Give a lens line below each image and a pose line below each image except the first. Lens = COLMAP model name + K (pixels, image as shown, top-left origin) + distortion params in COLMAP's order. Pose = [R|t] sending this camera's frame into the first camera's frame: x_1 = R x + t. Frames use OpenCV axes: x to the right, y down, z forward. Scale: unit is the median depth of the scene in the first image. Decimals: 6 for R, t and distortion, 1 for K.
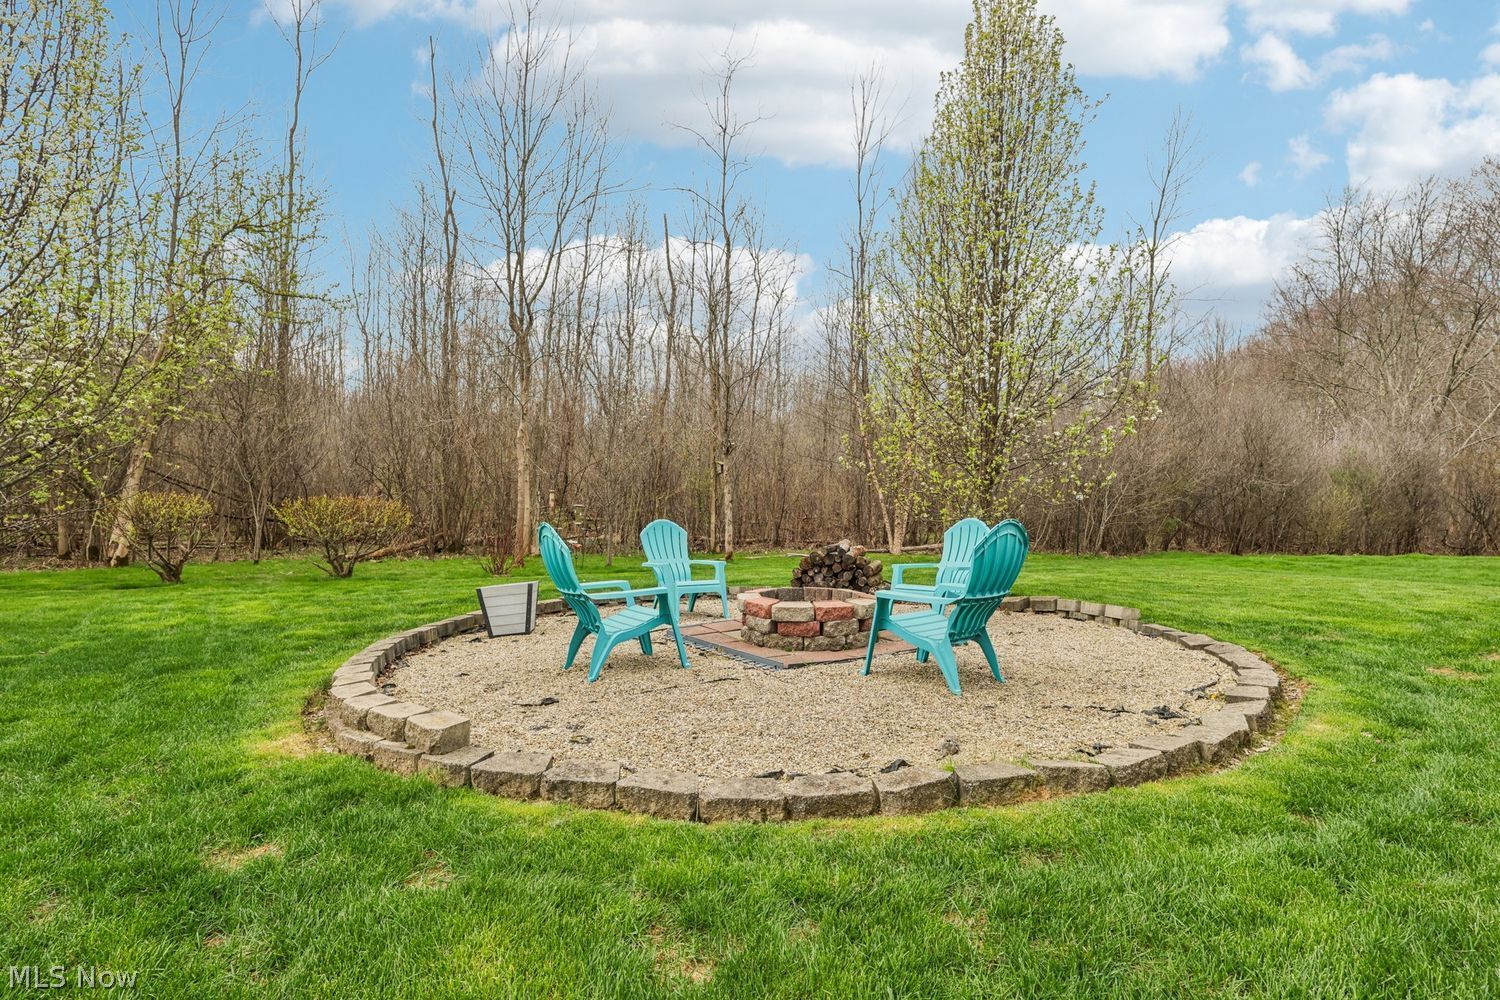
lens RADIAL K [[721.0, 0, 743.7], [0, 721.0, 501.9], [0, 0, 1]] dist [-0.004225, -0.000279]
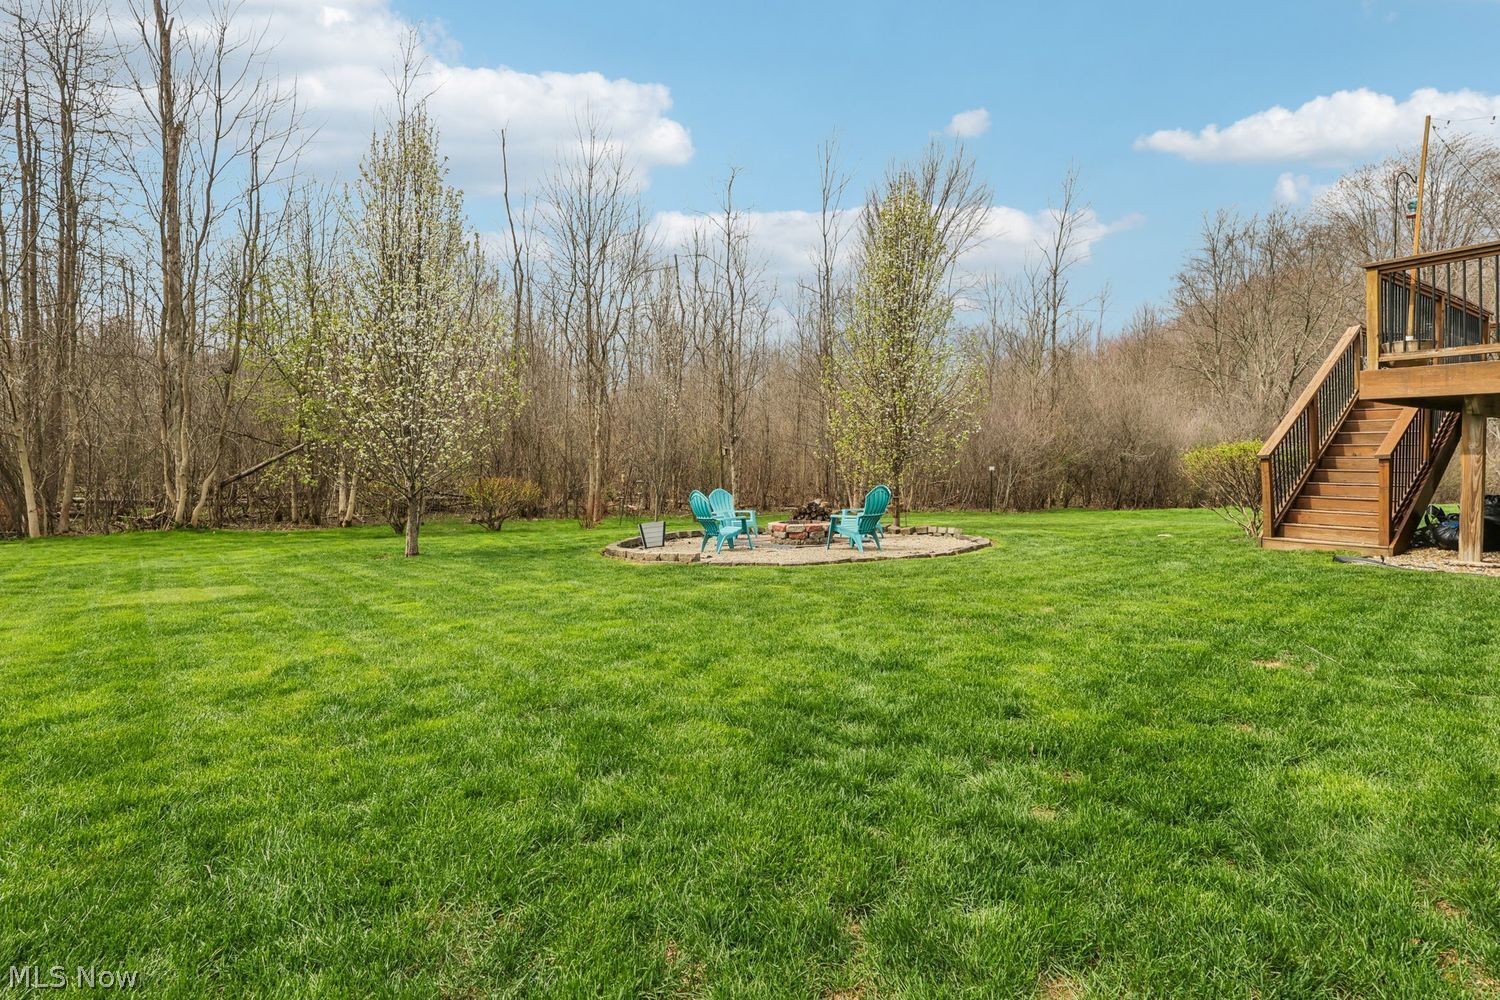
lens RADIAL K [[721.0, 0, 753.4], [0, 721.0, 495.8], [0, 0, 1]] dist [-0.004225, -0.000279]
pose [[0.998452, -0.018513, 0.052452, -0.059267], [0.016813, 0.999324, 0.032678, -0.008628], [-0.053022, -0.031746, 0.998089, -0.411469]]
